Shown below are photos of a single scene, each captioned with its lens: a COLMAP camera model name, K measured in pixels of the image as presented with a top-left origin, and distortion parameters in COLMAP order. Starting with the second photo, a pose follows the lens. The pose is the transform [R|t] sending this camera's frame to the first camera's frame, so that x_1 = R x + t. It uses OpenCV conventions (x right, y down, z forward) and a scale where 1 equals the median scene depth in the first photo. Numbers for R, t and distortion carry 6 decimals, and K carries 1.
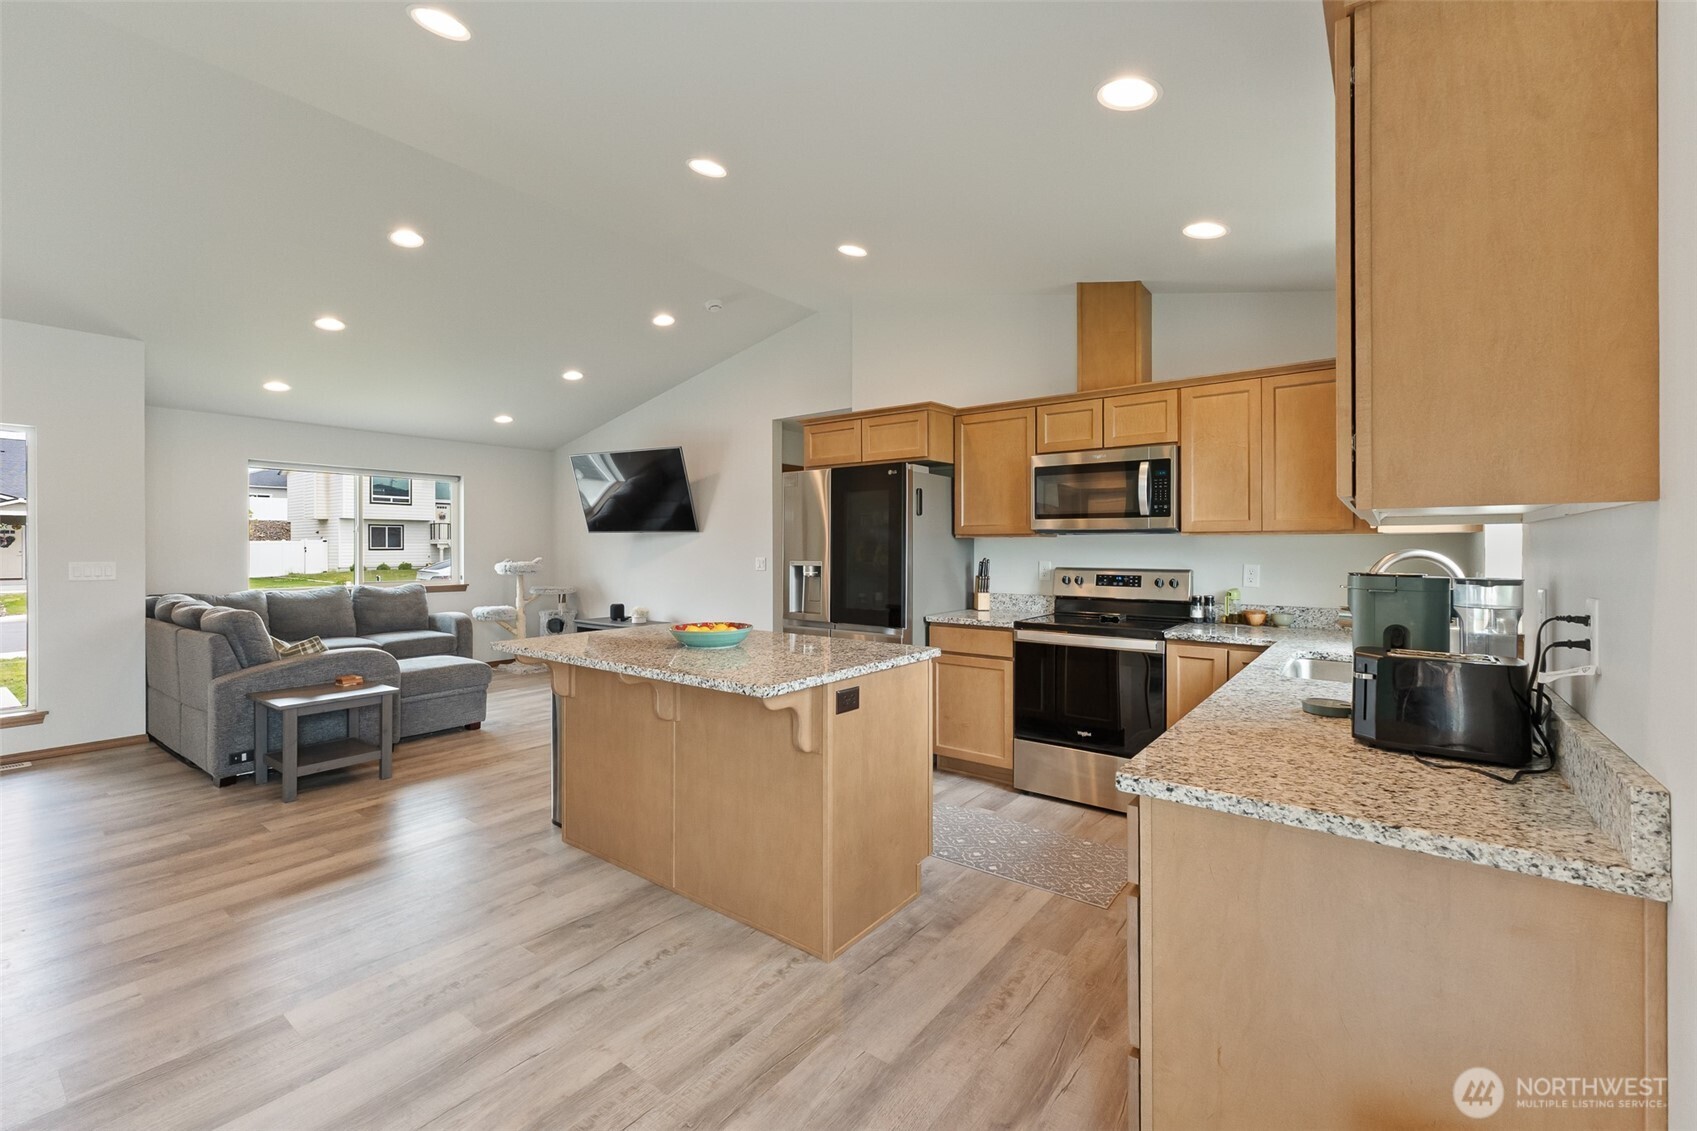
lens RADIAL K [[715.7, 0, 858.3], [0, 715.7, 548.2], [0, 0, 1]] dist [0.002726, 0.000199]
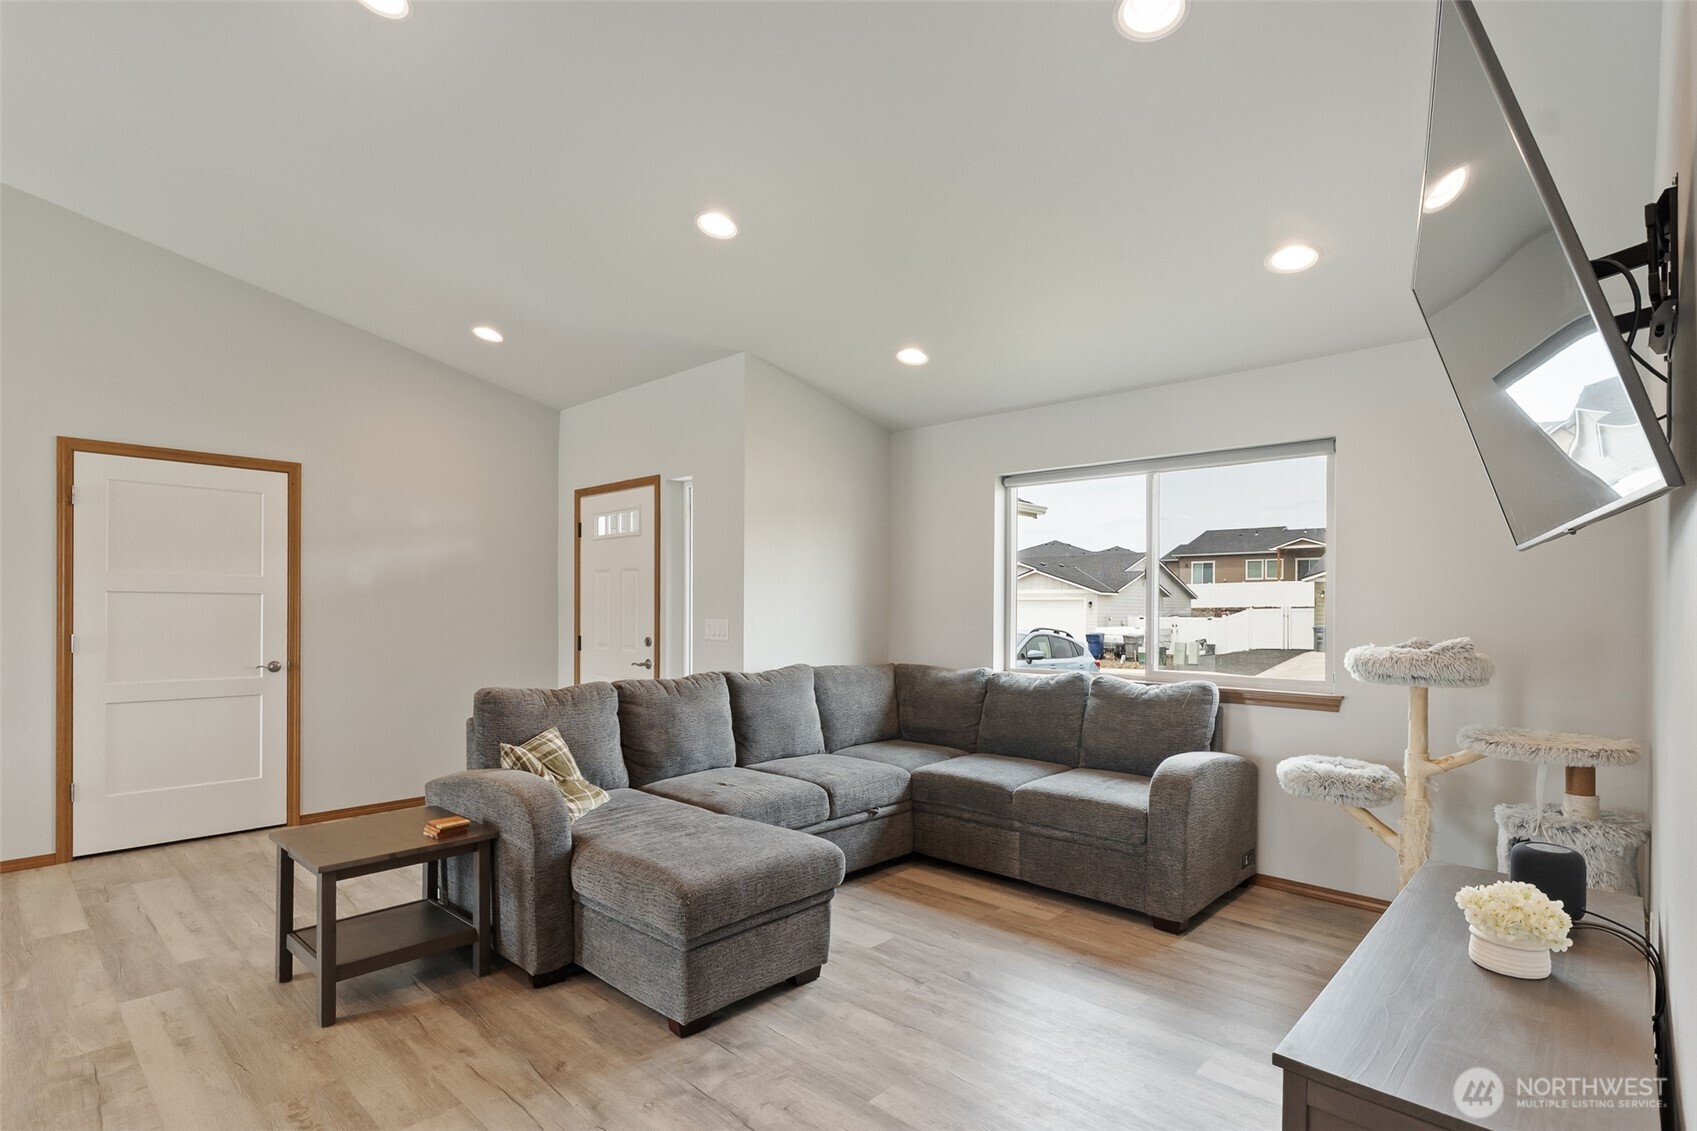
lens RADIAL K [[829.1, 0, 843.5], [0, 829.1, 604.1], [0, 0, 1]] dist [-0.003791, -0.000207]
pose [[-0.112584, -0.004641, -0.993631, -0.081944], [-0.007472, 0.999965, -0.003824, 0.003658], [0.993614, 0.006994, -0.112615, 1.465004]]
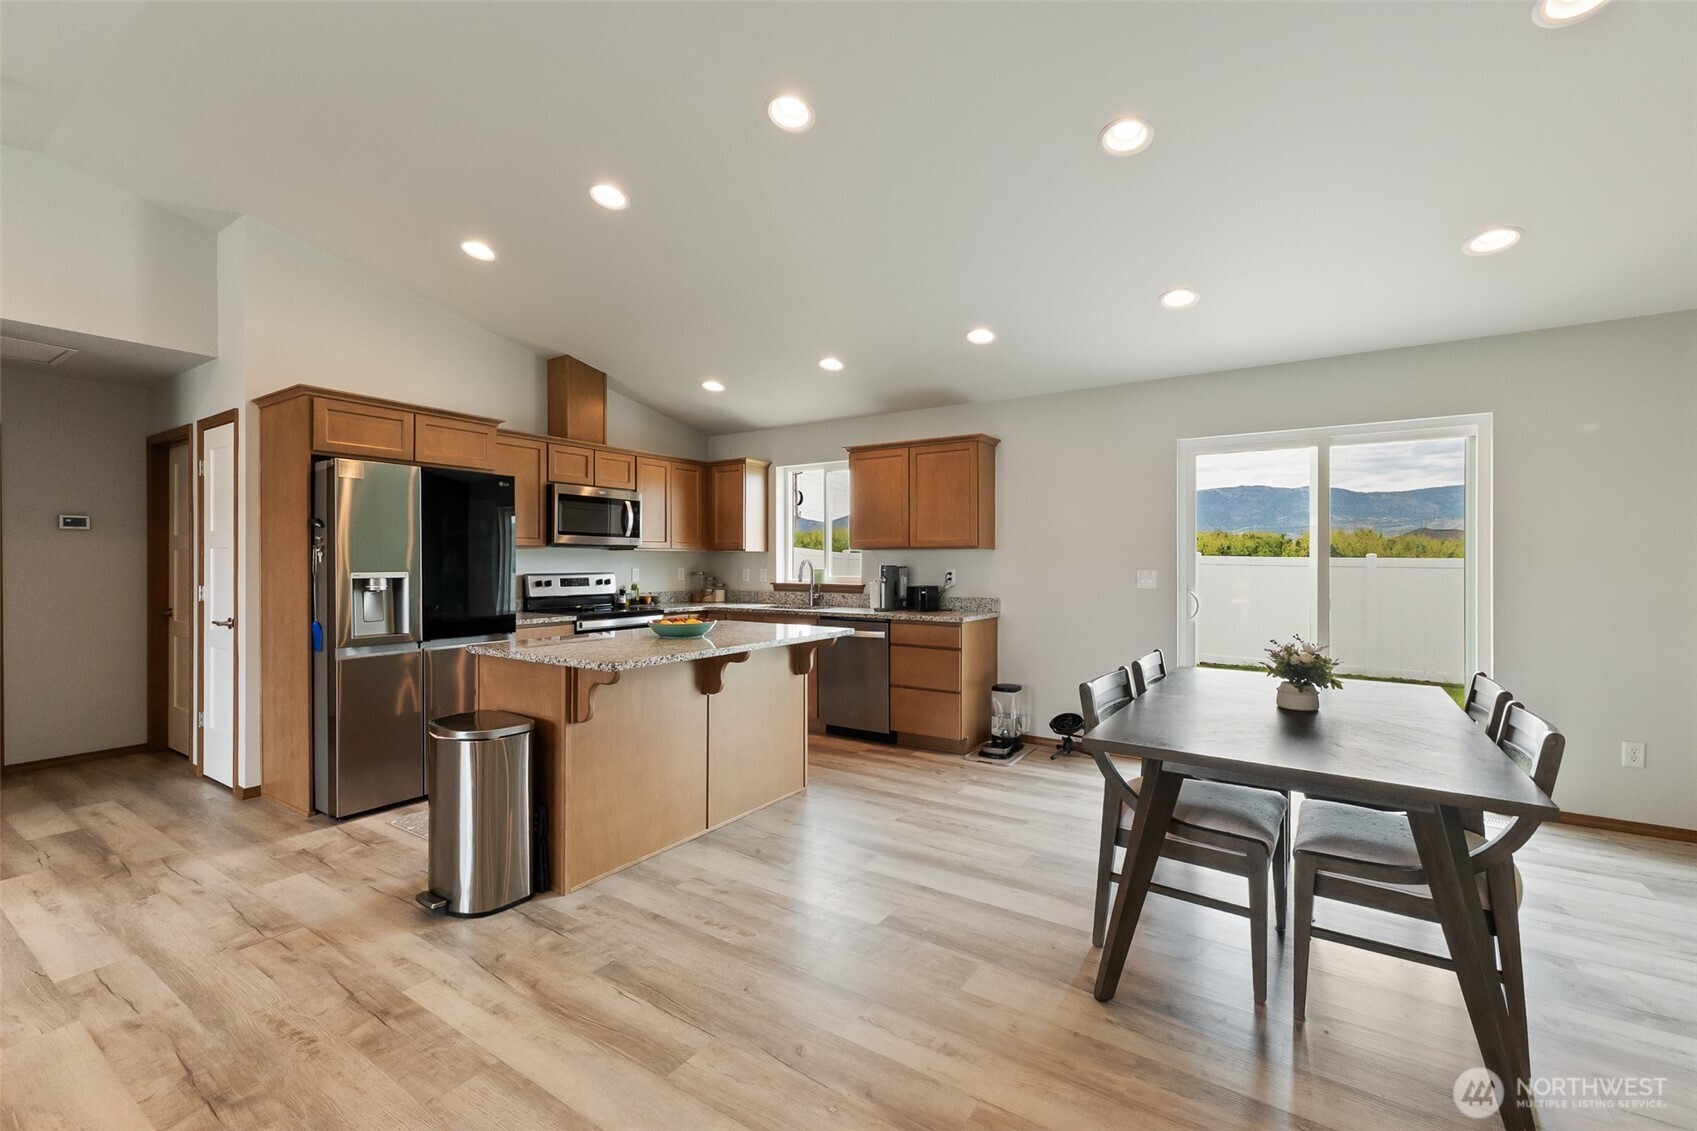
lens RADIAL K [[710.8, 0, 858.1], [0, 710.8, 562.0], [0, 0, 1]] dist [0.001885, 0.000053]
pose [[-0.068630, -0.001733, 0.997641, -1.017937], [0.001403, 0.999997, 0.001834, 0.005518], [-0.997641, 0.001526, -0.068627, 0.557394]]
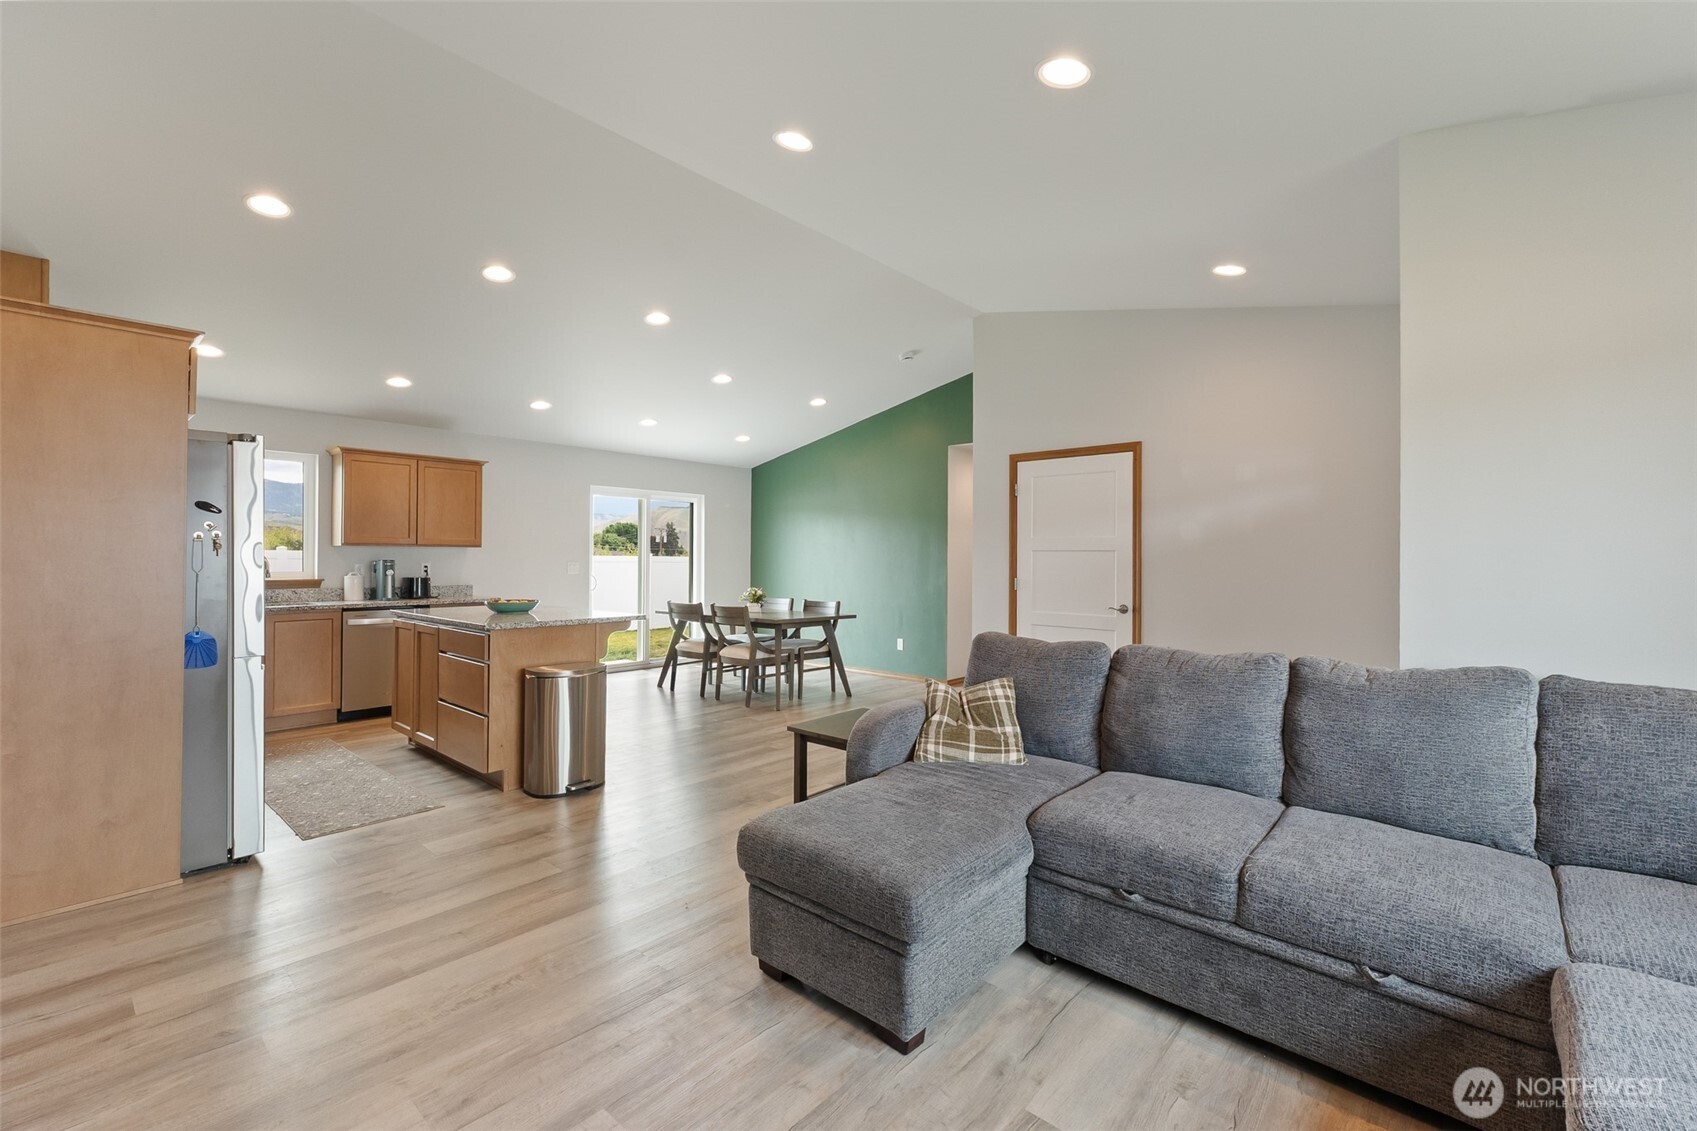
lens RADIAL K [[715.7, 0, 858.3], [0, 715.7, 548.2], [0, 0, 1]] dist [0.002726, 0.000199]
pose [[-0.997059, -0.003146, 0.076577, -0.792428], [-0.004171, 0.999904, -0.013217, 0.005842], [-0.076528, -0.013497, -0.996976, 1.827235]]
